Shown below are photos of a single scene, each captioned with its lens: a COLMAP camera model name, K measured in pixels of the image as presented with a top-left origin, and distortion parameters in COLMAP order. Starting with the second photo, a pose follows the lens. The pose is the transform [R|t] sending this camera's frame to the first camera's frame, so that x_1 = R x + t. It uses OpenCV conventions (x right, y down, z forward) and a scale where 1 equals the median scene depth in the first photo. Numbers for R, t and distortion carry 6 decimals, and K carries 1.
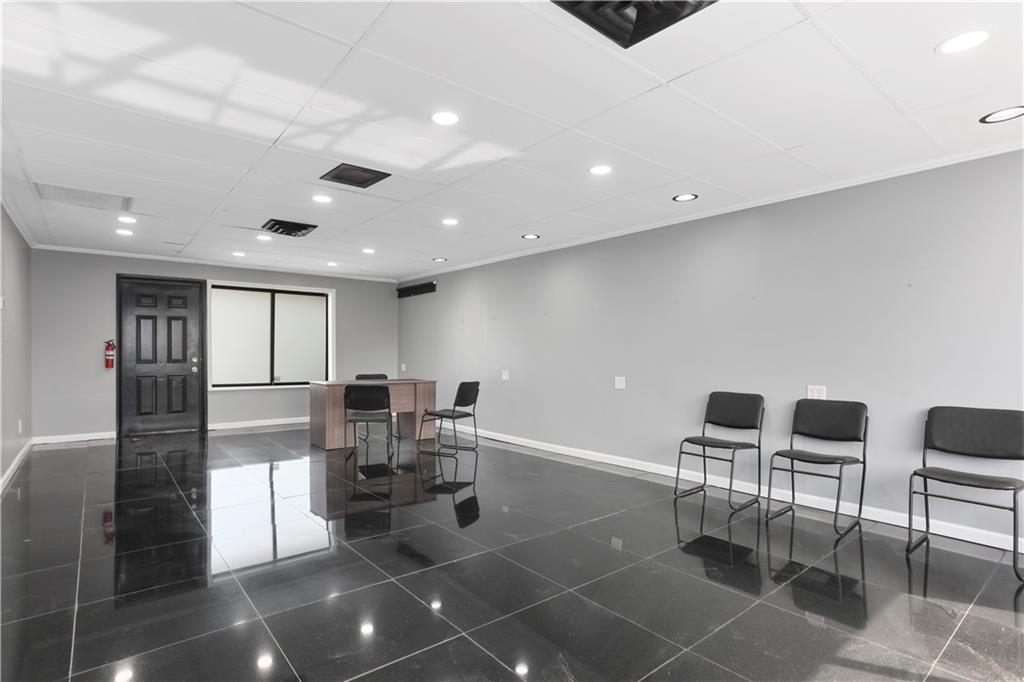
lens RADIAL K [[511.9, 0, 493.1], [0, 511.9, 352.3], [0, 0, 1]] dist [-0.056536, 0.033875]
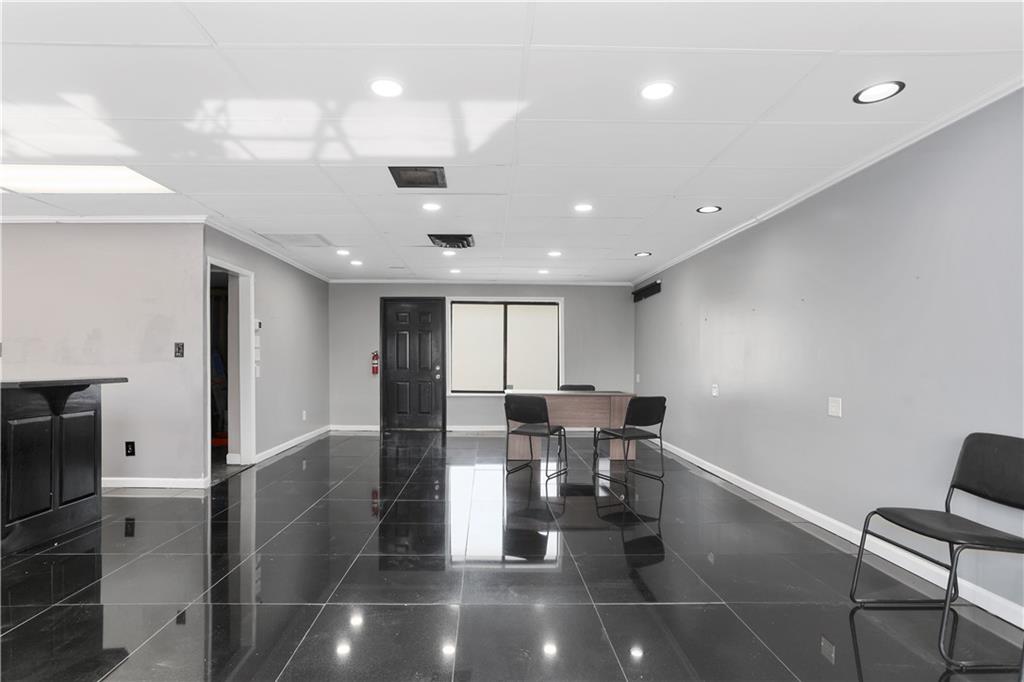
lens RADIAL K [[511.9, 0, 493.1], [0, 511.9, 352.3], [0, 0, 1]] dist [-0.056536, 0.033875]
pose [[0.798310, -0.010911, -0.602148, 0.223029], [-0.001283, 0.999803, -0.019817, 0.002613], [0.602246, 0.016593, 0.798138, 0.168354]]
